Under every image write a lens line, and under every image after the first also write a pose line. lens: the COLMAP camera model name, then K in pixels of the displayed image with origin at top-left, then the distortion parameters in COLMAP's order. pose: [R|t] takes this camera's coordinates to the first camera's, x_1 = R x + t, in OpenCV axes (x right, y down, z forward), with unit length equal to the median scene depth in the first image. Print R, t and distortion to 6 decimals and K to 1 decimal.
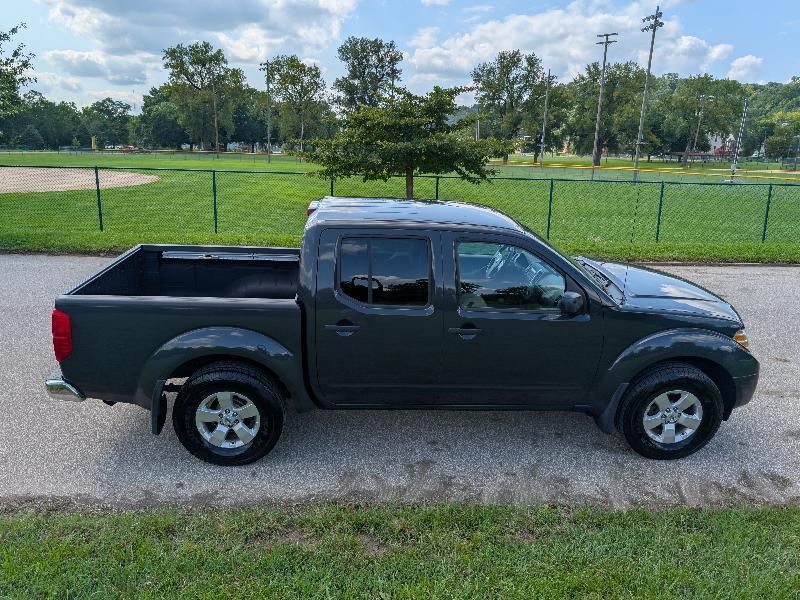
lens RADIAL K [[614.5, 0, 406.4], [0, 614.5, 304.8], [0, 0, 1]] dist [0.005556, -0.000067]
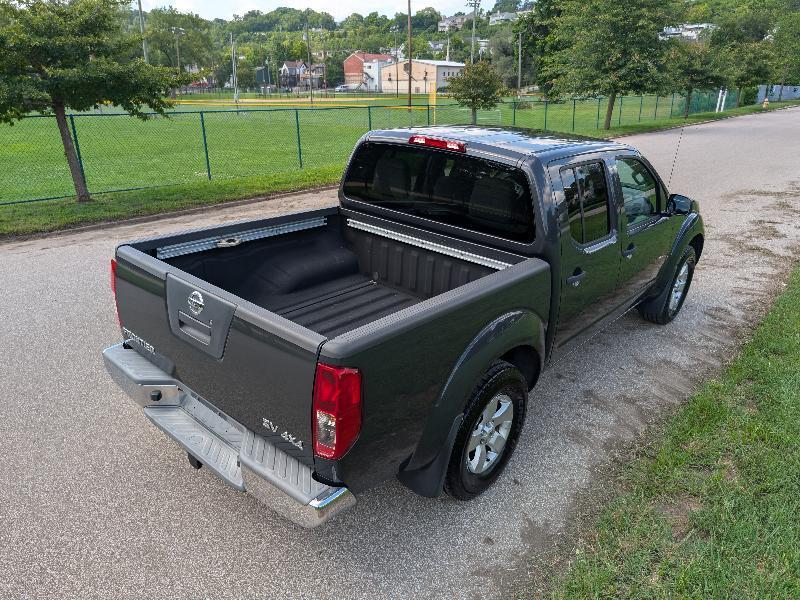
lens RADIAL K [[586.6, 0, 400.0], [0, 586.6, 300.0], [0, 0, 1]] dist [0.007743, -0.000687]
pose [[0.698771, -0.265446, 0.664272, -0.065079], [0.193448, 0.964125, 0.181773, -0.009937], [-0.688692, 0.001484, 0.725053, 0.045037]]
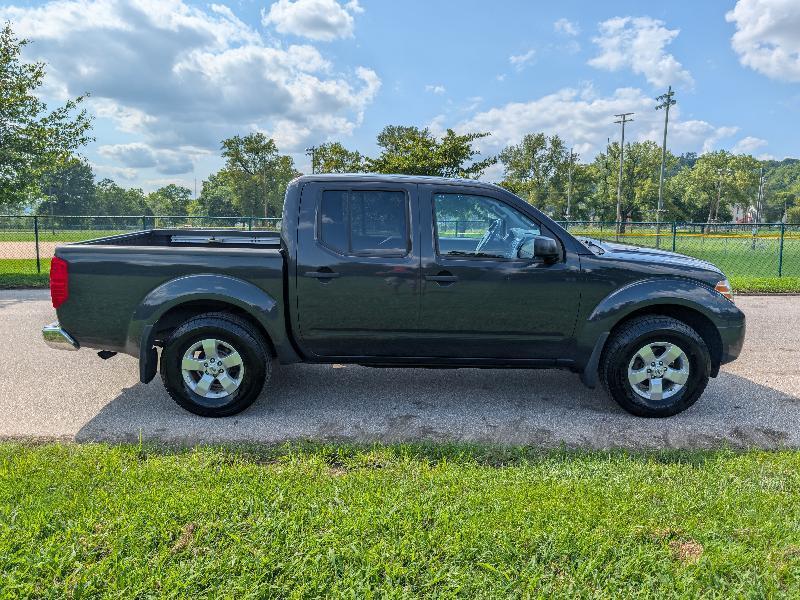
lens RADIAL K [[586.3, 0, 410.9], [0, 586.3, 296.4], [0, 0, 1]] dist [0.007235, -0.003658]
pose [[0.998436, -0.009884, -0.055018, 0.007736], [0.002492, 0.991134, -0.132845, 0.016145], [0.055843, 0.132500, 0.989609, 0.002768]]
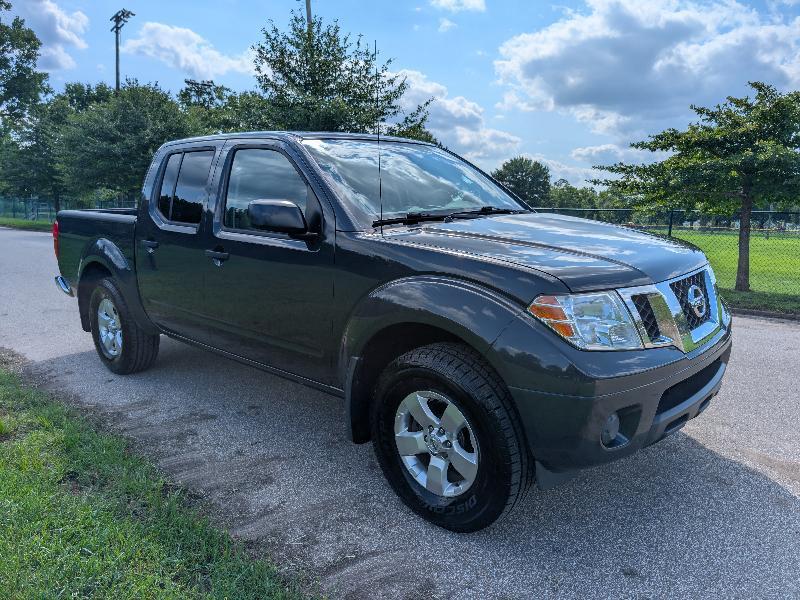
lens RADIAL K [[586.3, 0, 410.9], [0, 586.3, 296.4], [0, 0, 1]] dist [0.007235, -0.003658]
pose [[0.695370, 0.091701, -0.712777, 0.067267], [-0.189276, 0.980177, -0.058551, 0.007505], [0.693278, 0.175626, 0.698942, 0.050902]]
